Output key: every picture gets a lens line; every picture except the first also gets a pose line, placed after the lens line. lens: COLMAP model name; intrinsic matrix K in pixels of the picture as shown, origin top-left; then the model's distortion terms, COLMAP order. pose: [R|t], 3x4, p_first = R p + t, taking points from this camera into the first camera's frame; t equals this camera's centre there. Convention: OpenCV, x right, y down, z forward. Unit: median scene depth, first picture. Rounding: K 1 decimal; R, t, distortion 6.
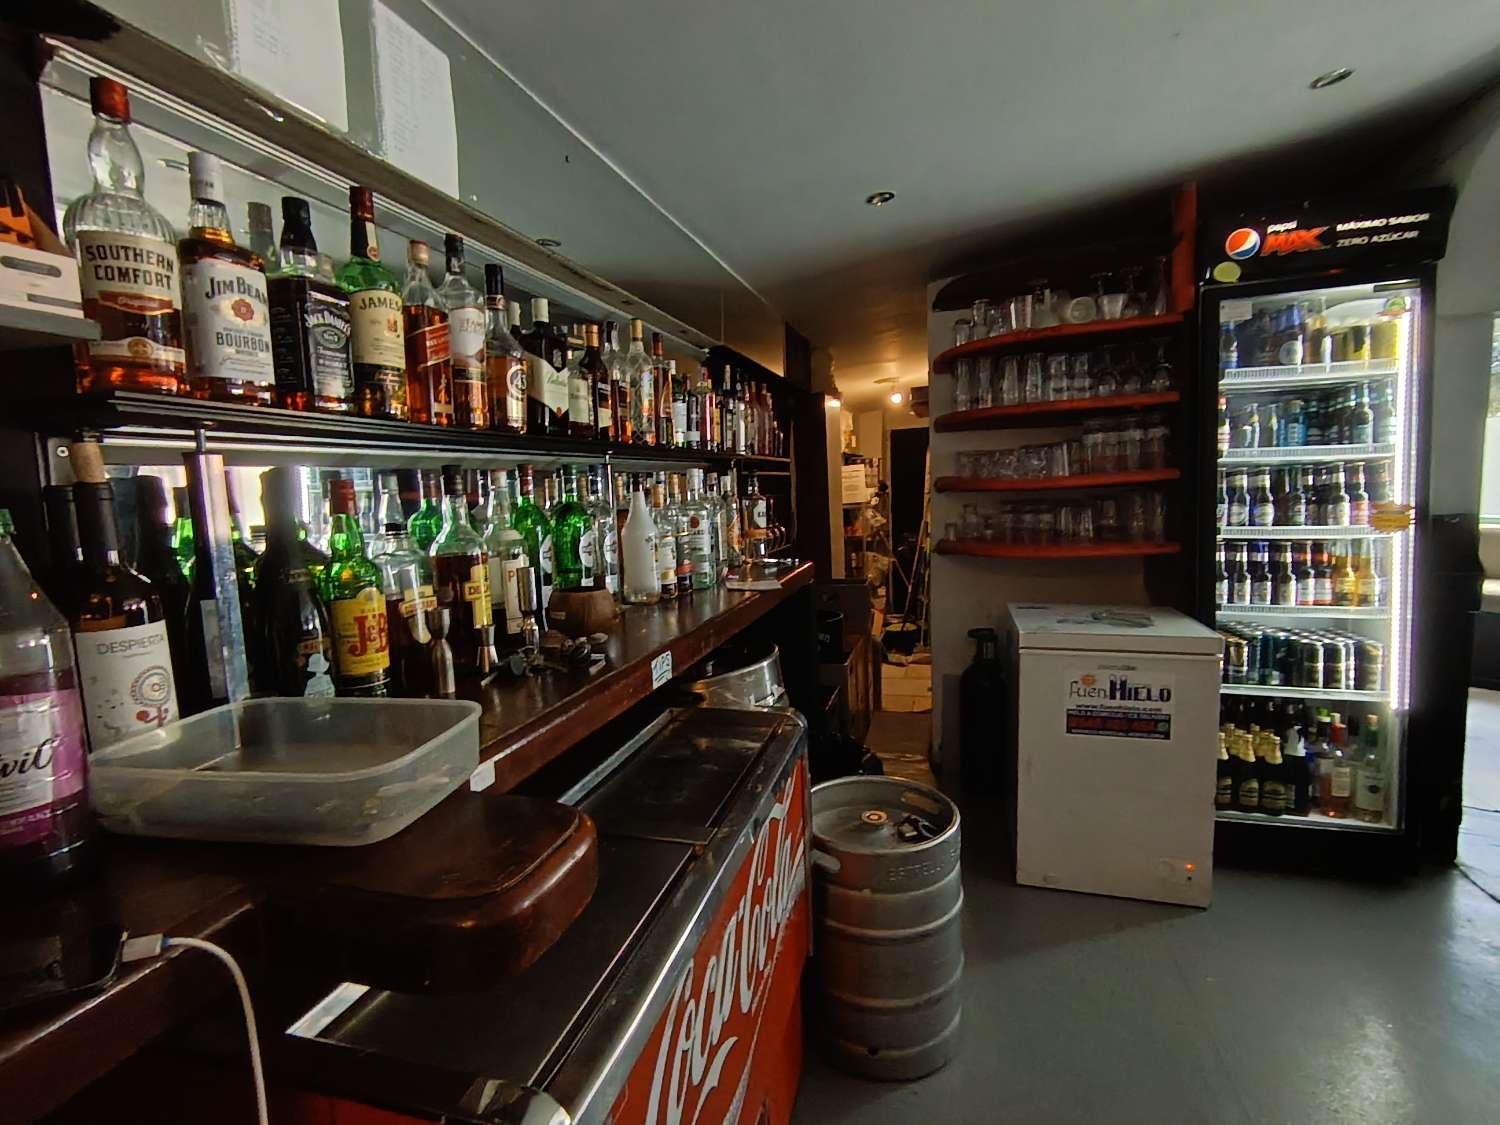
lens RADIAL K [[711.3, 0, 750.6], [0, 711.3, 556.9], [0, 0, 1]] dist [0.012266, -0.005752]
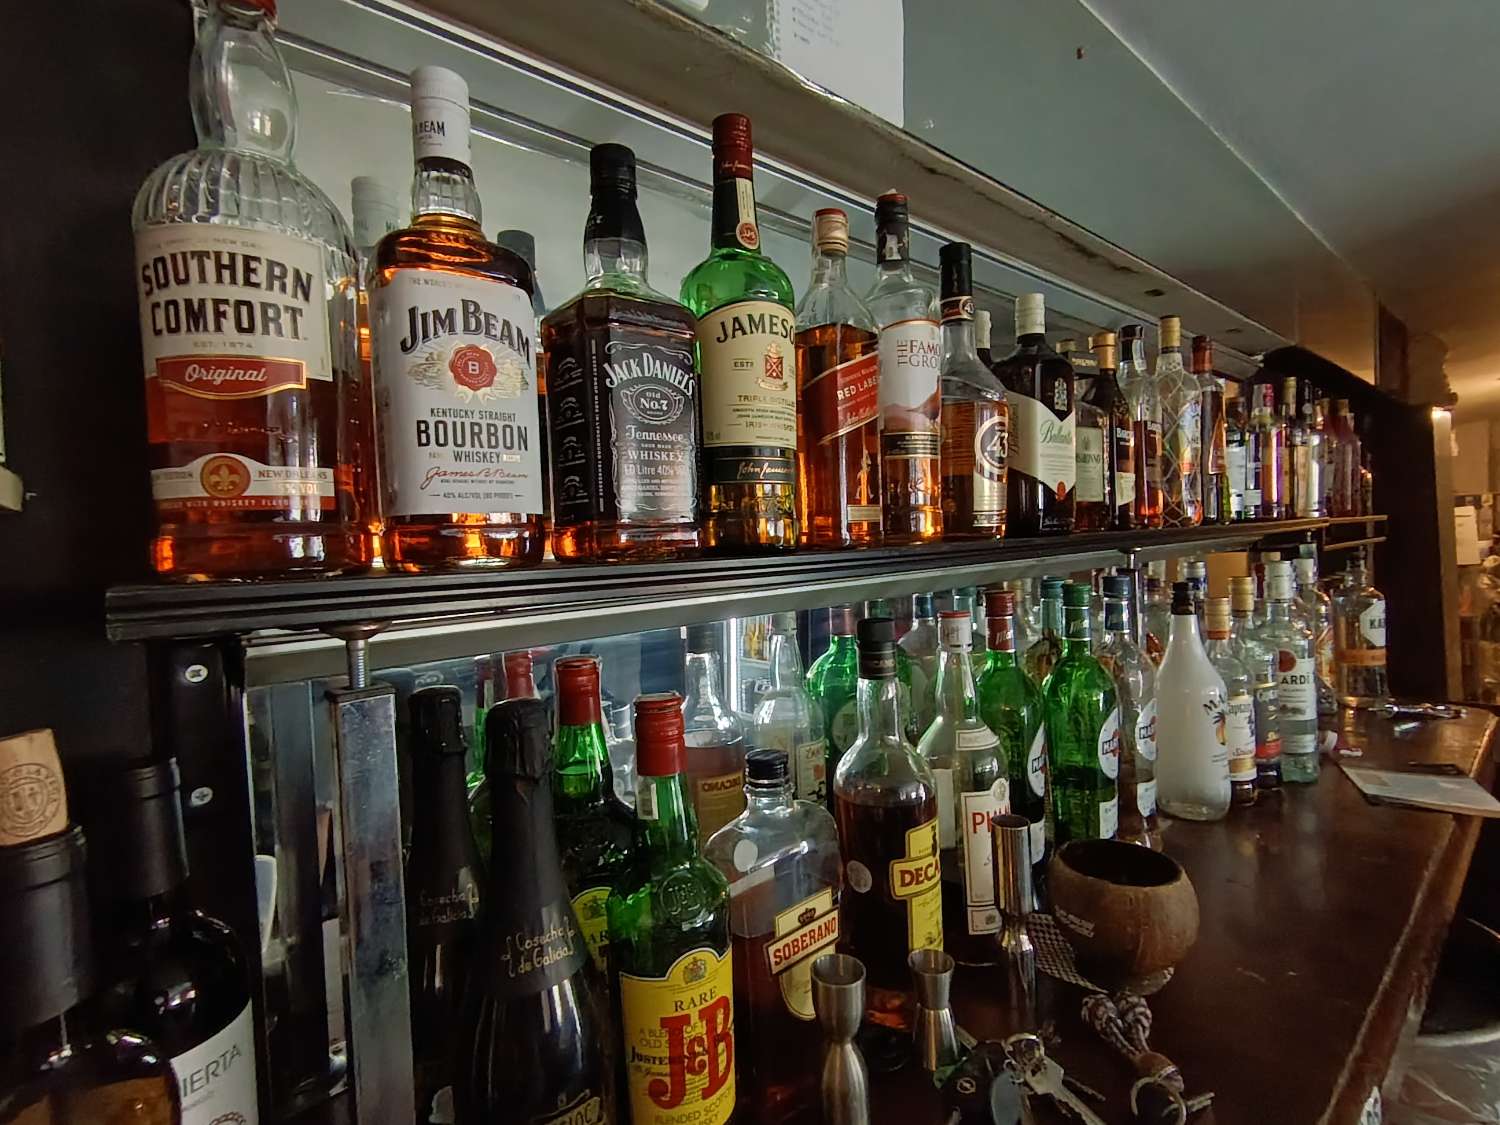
lens RADIAL K [[711.3, 0, 744.9], [0, 711.3, 561.0], [0, 0, 1]] dist [0.012266, -0.005752]
pose [[0.839042, 0.008151, -0.544006, -0.216105], [-0.036615, 0.998467, -0.041513, -0.146575], [0.542833, 0.054750, 0.838054, 0.508306]]
